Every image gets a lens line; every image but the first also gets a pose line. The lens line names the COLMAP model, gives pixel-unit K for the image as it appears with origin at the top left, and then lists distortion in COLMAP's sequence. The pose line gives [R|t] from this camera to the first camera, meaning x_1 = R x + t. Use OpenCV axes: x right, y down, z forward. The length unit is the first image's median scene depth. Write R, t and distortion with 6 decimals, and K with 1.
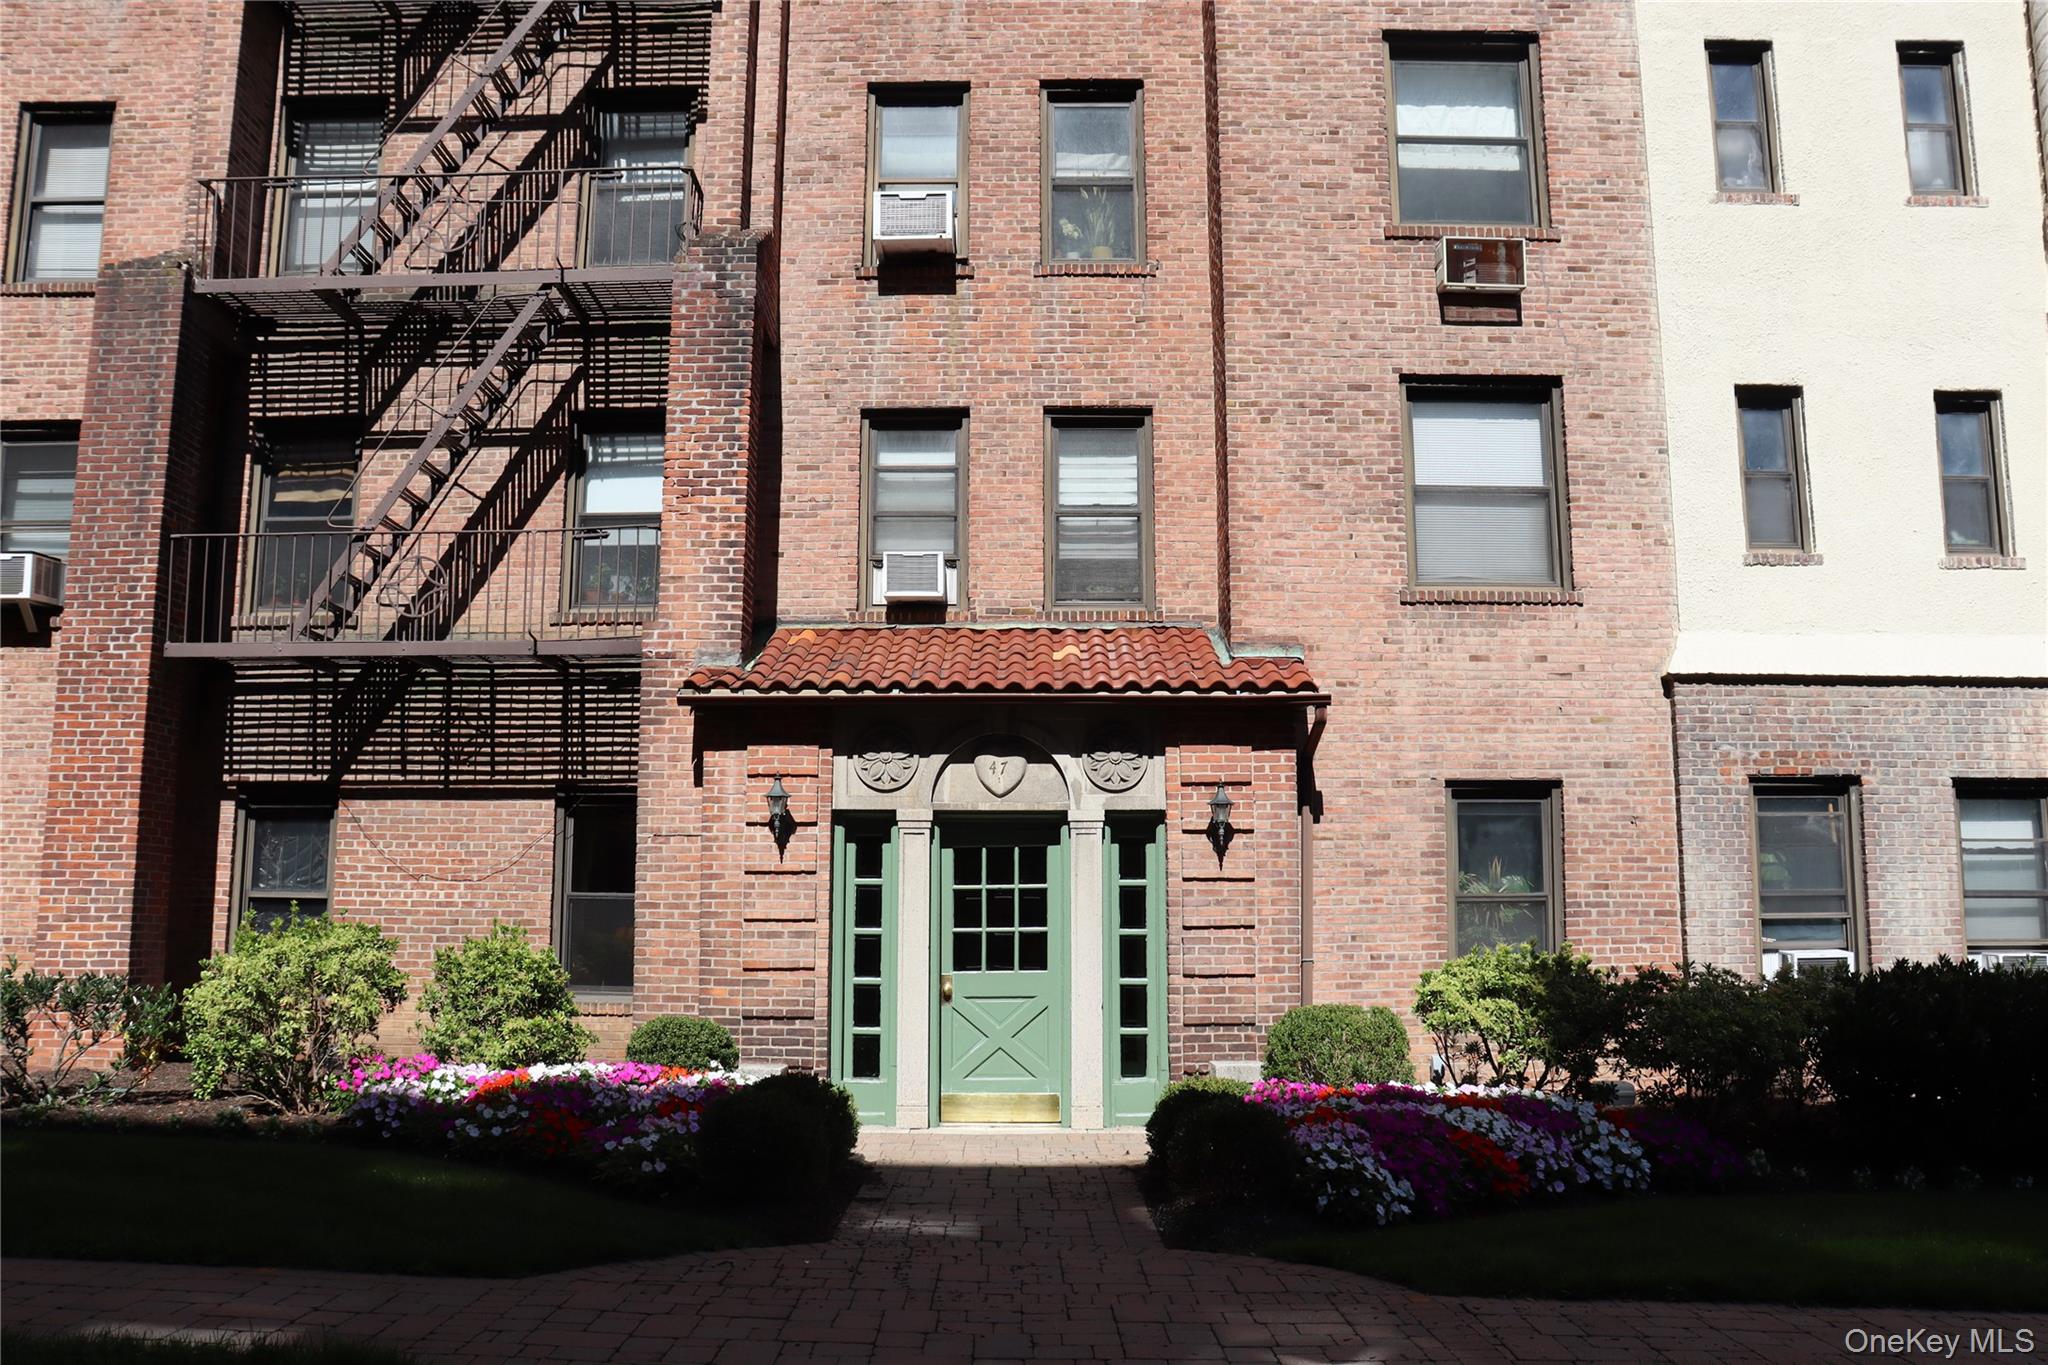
lens RADIAL K [[1674.2, 0, 1004.8], [0, 1674.2, 701.8], [0, 0, 1]] dist [-0.170012, 0.135107]
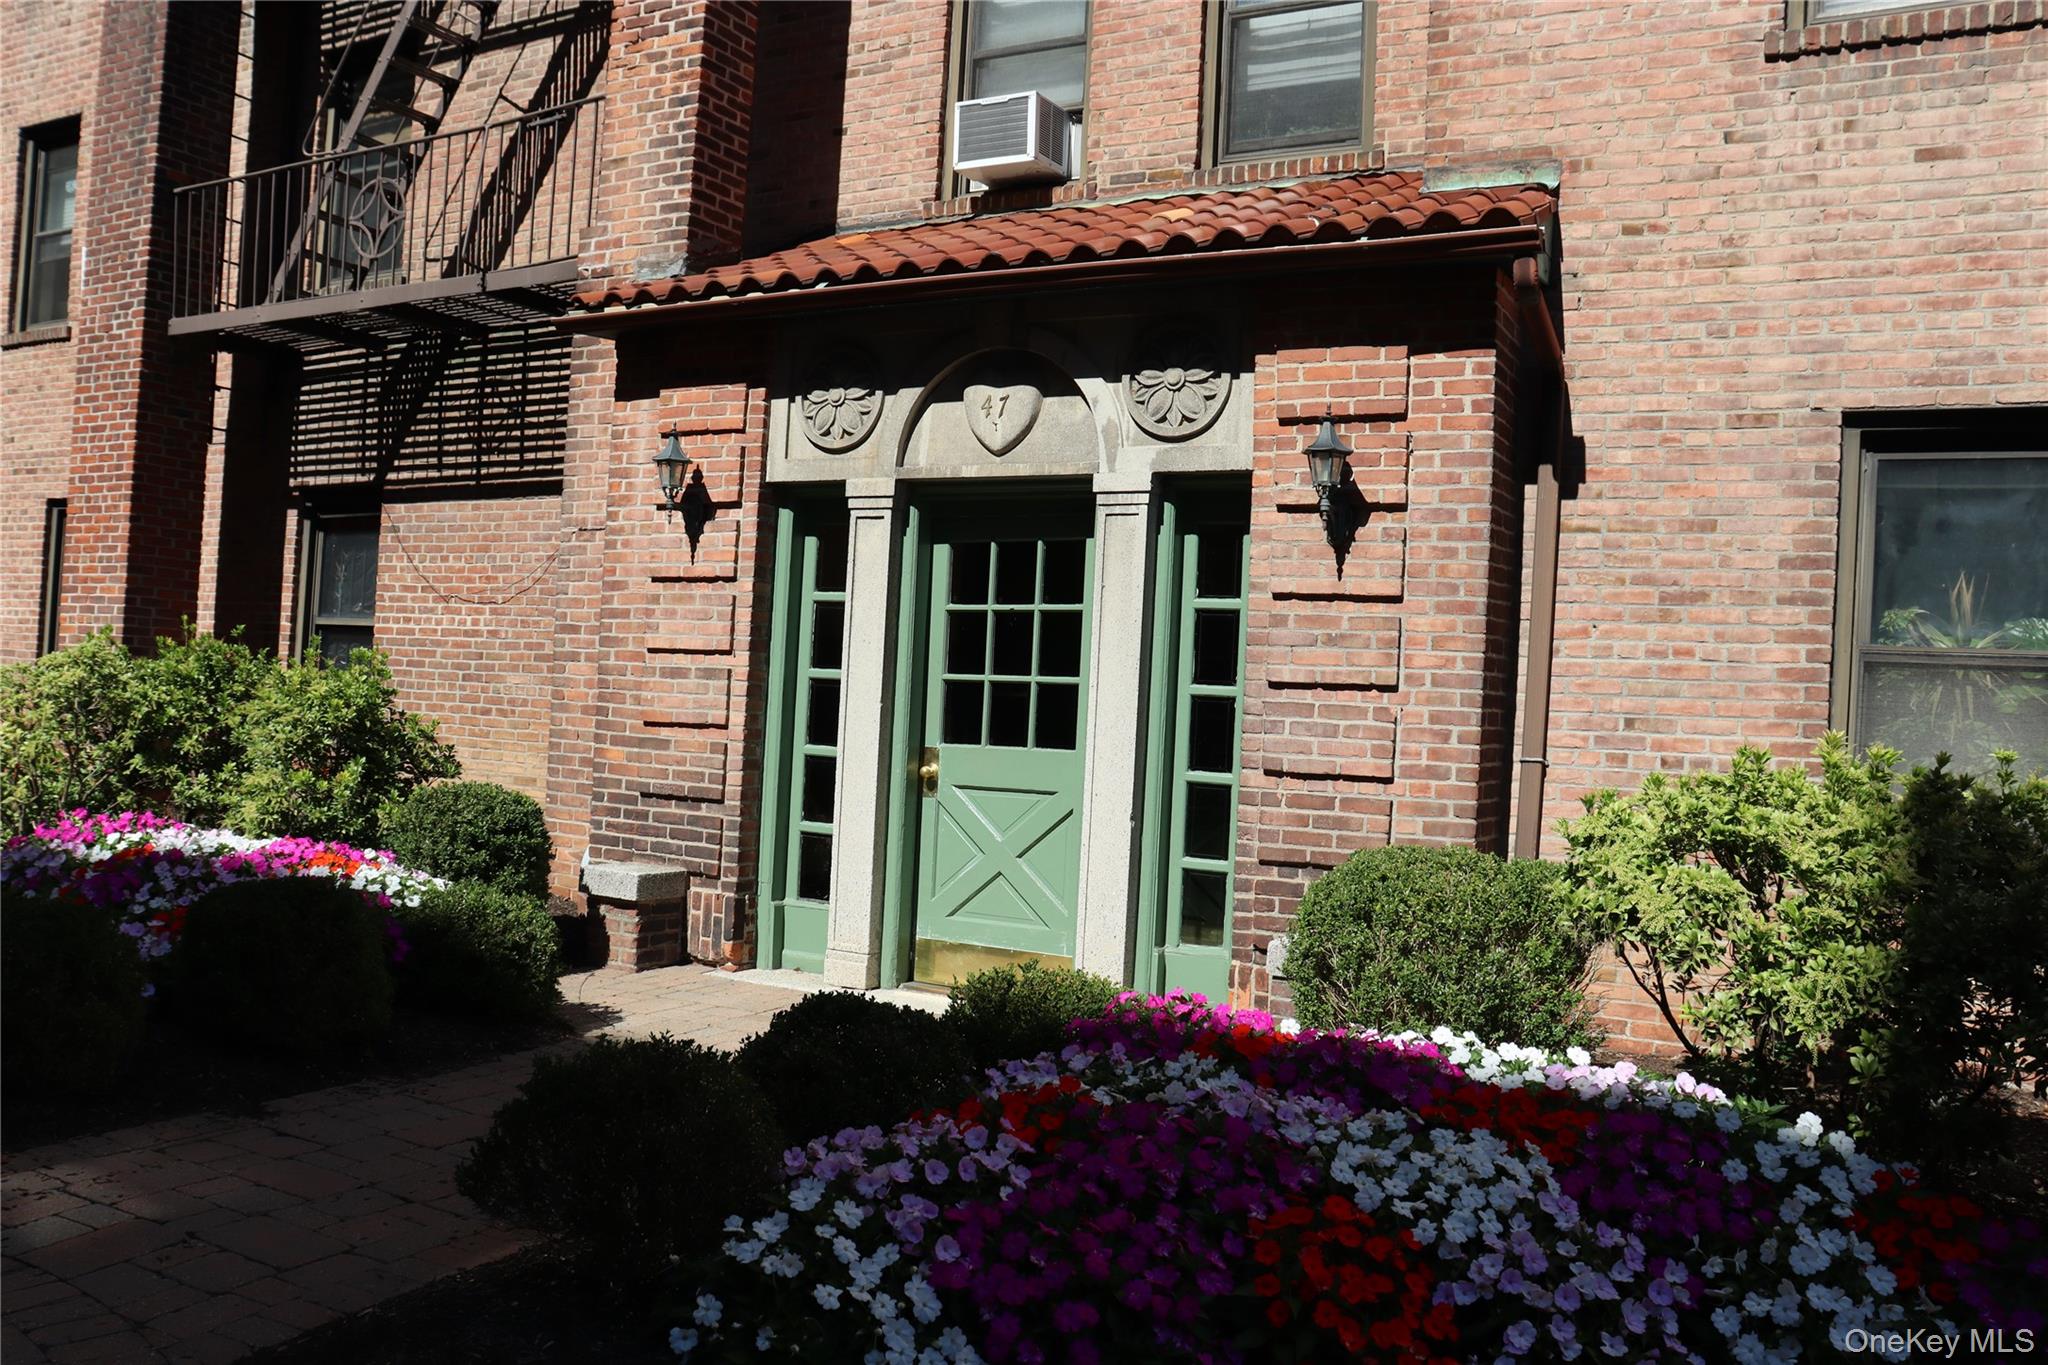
lens RADIAL K [[1674.2, 0, 1015.2], [0, 1674.2, 689.1], [0, 0, 1]] dist [-0.170012, 0.135107]
pose [[0.879688, 0.037939, -0.474036, 0.282340], [0.016382, 0.993803, 0.109938, 0.073129], [0.475269, -0.104477, 0.873615, 0.467299]]
